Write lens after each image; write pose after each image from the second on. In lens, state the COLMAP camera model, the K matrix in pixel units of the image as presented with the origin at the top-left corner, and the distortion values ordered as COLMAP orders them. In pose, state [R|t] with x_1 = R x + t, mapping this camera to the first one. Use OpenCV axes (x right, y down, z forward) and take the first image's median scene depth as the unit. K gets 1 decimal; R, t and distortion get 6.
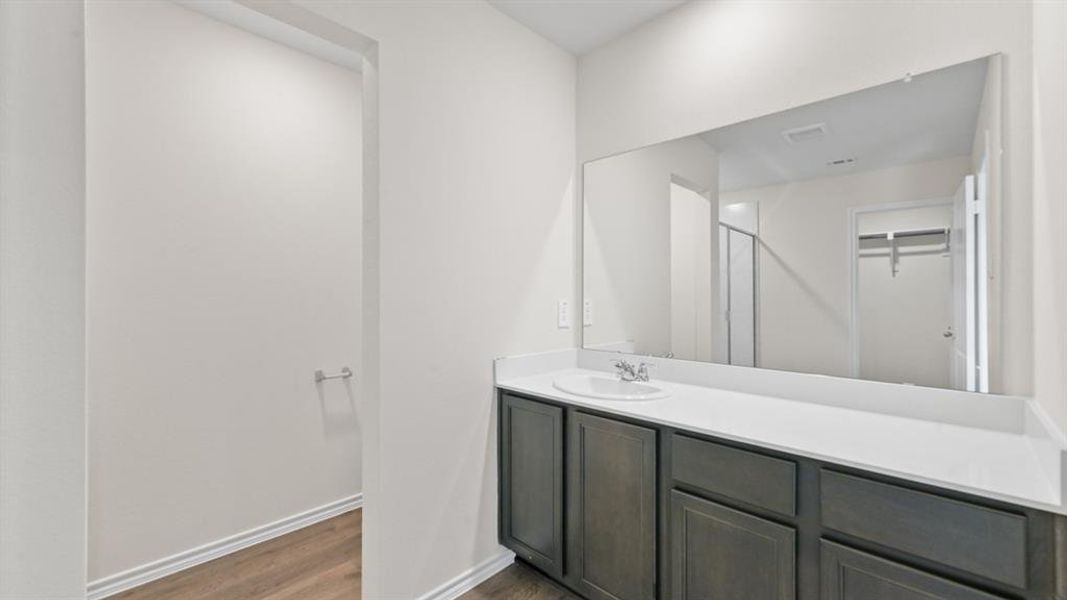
lens RADIAL K [[427.0, 0, 538.4], [0, 427.0, 294.1], [0, 0, 1]] dist [-0.000133, 0.000761]
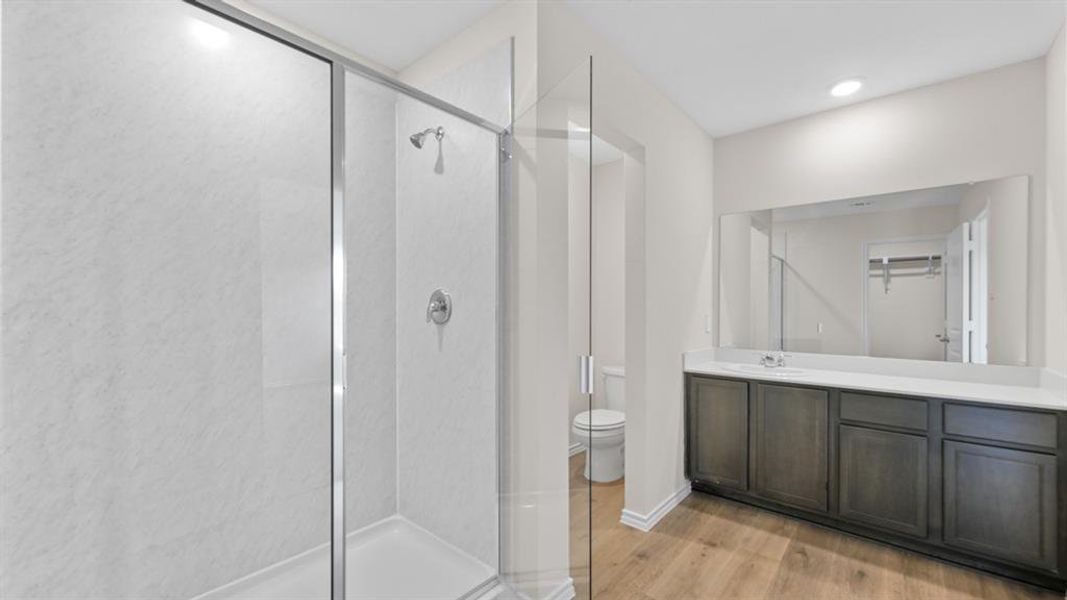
lens RADIAL K [[427.0, 0, 528.2], [0, 427.0, 308.4], [0, 0, 1]] dist [-0.000133, 0.000761]
pose [[0.998290, 0.003668, 0.058339, -0.349029], [-0.004030, 0.999973, 0.006089, -0.003737], [-0.058315, -0.006313, 0.998278, -0.210540]]
